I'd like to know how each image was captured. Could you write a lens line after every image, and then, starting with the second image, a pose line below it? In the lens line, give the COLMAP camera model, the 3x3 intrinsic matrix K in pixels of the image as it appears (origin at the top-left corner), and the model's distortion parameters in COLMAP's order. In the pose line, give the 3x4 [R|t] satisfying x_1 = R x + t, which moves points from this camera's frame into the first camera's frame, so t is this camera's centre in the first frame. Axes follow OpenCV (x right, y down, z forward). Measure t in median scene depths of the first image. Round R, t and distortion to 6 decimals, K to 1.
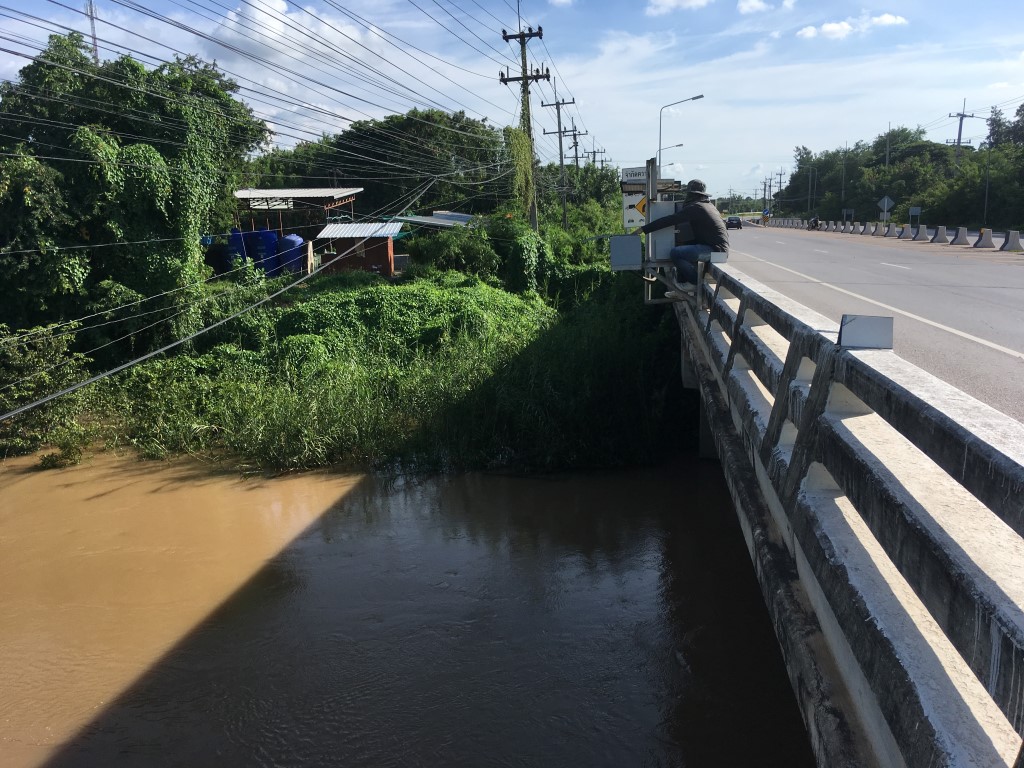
lens RADIAL K [[879.4, 0, 512.0], [0, 879.4, 384.0], [0, 0, 1]] dist [0.093931, -0.157829]
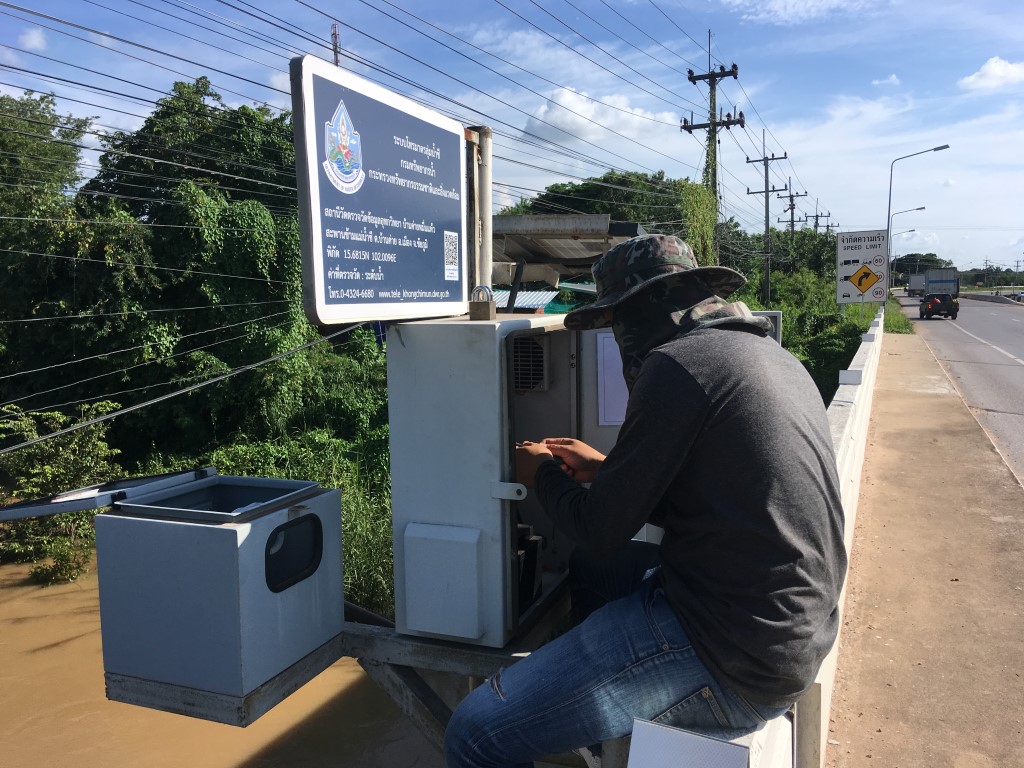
lens RADIAL K [[879.4, 0, 512.0], [0, 879.4, 384.0], [0, 0, 1]] dist [0.093931, -0.157829]
pose [[0.968414, 0.048536, -0.244578, 0.060923], [-0.066324, 0.995677, -0.065020, -0.043623], [0.240365, 0.079188, 0.967447, 0.208664]]
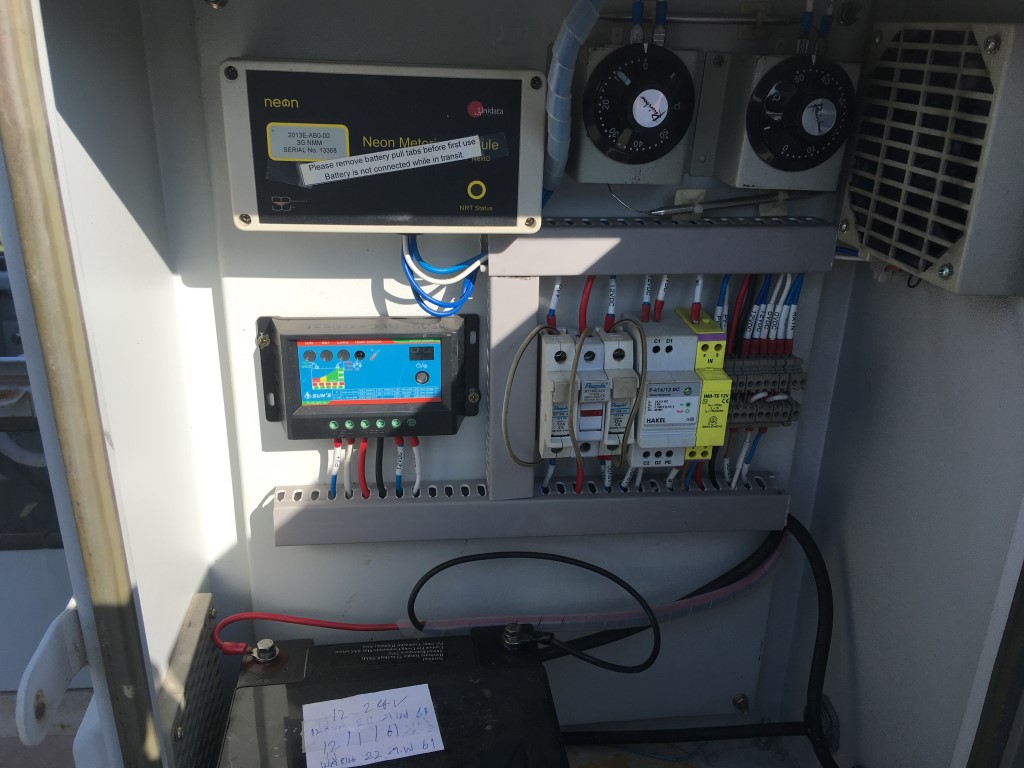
lens RADIAL K [[879.4, 0, 512.0], [0, 879.4, 384.0], [0, 0, 1]] dist [0.093931, -0.157829]
pose [[0.264963, 0.403990, -0.875549, 0.018823], [-0.221201, 0.909254, 0.352601, -0.156002], [0.938544, 0.100246, 0.330282, 1.179924]]
